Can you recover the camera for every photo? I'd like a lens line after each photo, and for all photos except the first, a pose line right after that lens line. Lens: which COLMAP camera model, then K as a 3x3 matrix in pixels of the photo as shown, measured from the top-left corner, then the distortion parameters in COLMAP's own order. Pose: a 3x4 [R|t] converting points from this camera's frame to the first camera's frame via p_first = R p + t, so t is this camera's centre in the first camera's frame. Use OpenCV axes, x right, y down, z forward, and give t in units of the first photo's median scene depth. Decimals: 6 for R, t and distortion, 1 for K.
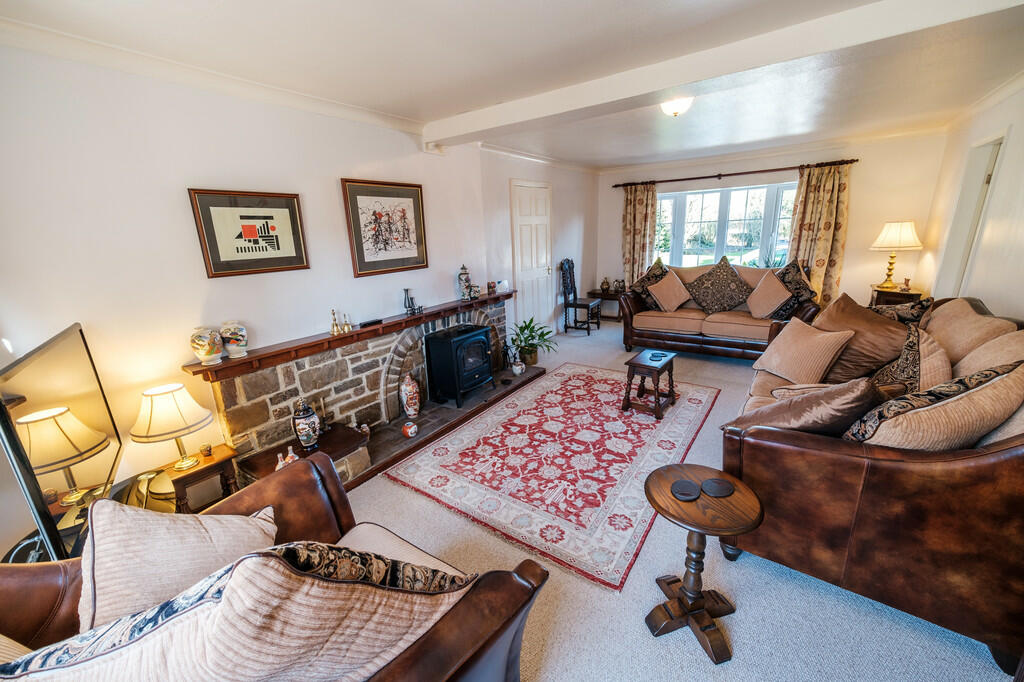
lens RADIAL K [[396.6, 0, 513.6], [0, 396.6, 338.8], [0, 0, 1]] dist [0.014681, -0.000325]
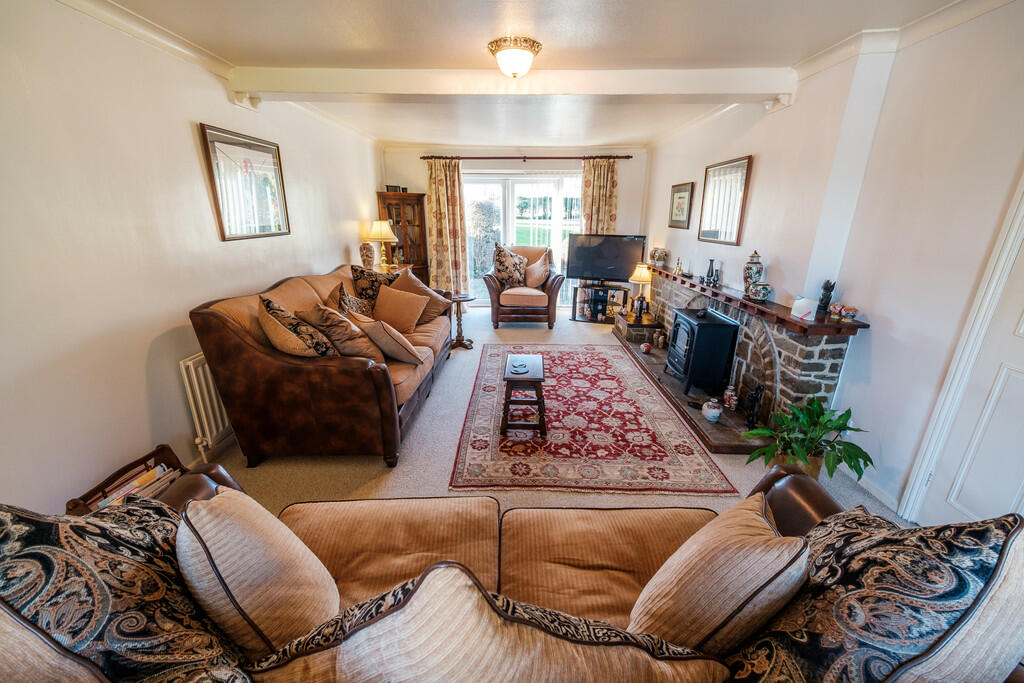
lens RADIAL K [[396.6, 0, 513.6], [0, 396.6, 339.3], [0, 0, 1]] dist [0.014681, -0.000325]
pose [[-0.819773, 0.205646, -0.534492, 0.861058], [-0.126360, 0.845351, 0.519052, -0.466705], [0.558575, 0.493043, -0.667011, 1.622396]]
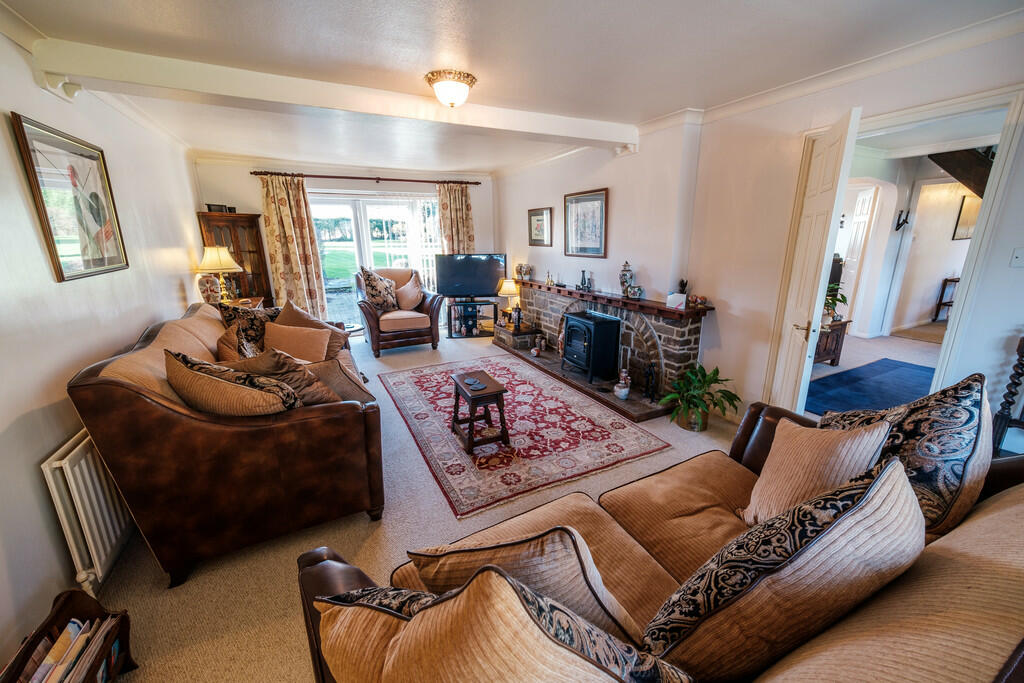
lens RADIAL K [[396.6, 0, 513.6], [0, 396.6, 339.3], [0, 0, 1]] dist [0.014681, -0.000325]
pose [[-0.458765, 0.270540, -0.846370, 1.086321], [-0.207688, 0.893488, 0.398176, -0.423245], [0.863945, 0.358450, -0.353713, 1.425997]]
